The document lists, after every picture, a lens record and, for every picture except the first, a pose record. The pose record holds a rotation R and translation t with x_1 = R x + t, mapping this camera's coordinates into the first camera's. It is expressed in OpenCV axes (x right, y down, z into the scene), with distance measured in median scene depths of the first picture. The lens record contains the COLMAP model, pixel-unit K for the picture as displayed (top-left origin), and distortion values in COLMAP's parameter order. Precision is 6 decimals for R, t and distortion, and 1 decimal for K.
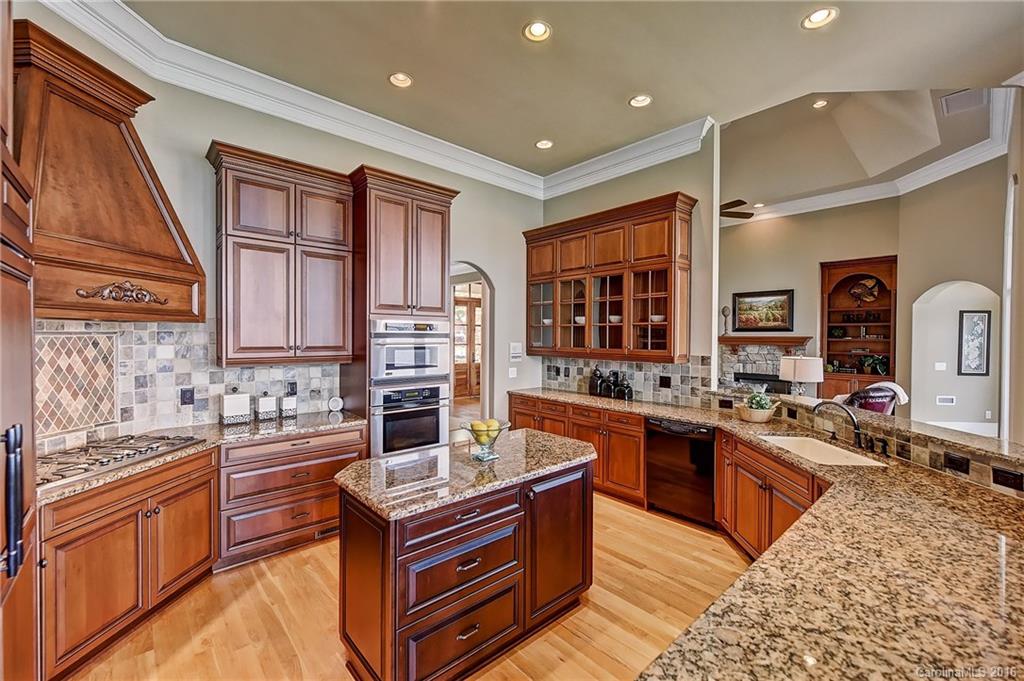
lens RADIAL K [[414.1, 0, 512.0], [0, 414.1, 340.5], [0, 0, 1]] dist [0.000534, -0.000050]
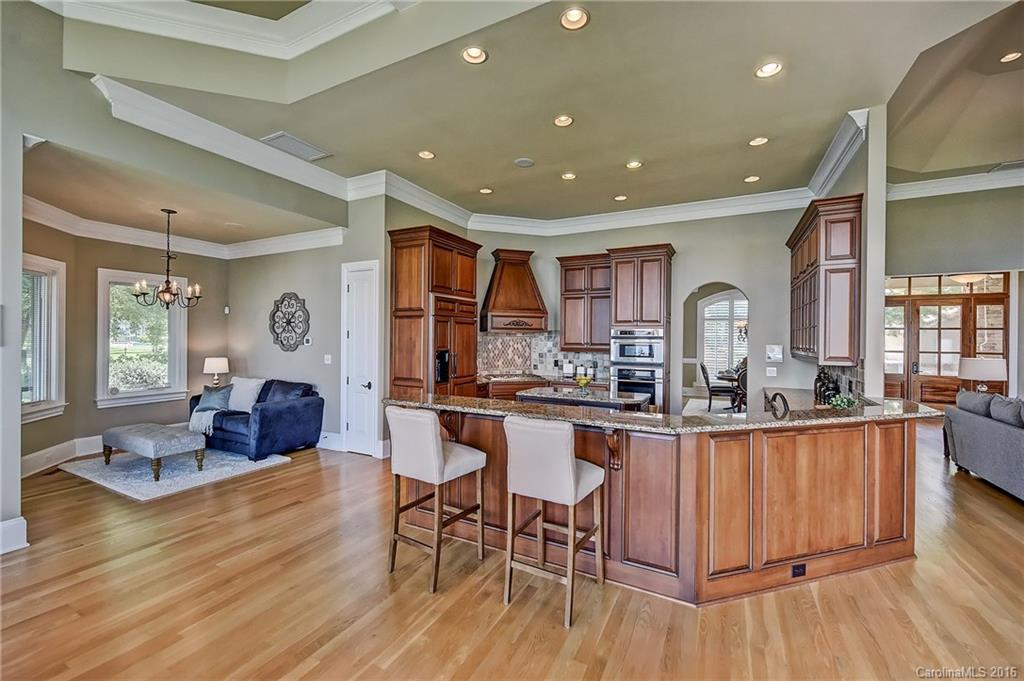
lens RADIAL K [[414.1, 0, 512.0], [0, 414.1, 340.5], [0, 0, 1]] dist [0.000534, -0.000050]
pose [[0.356876, 0.000907, -0.934151, 1.335719], [-0.018838, 0.999803, -0.006226, 0.022477], [0.933962, 0.019819, 0.356823, -0.096046]]
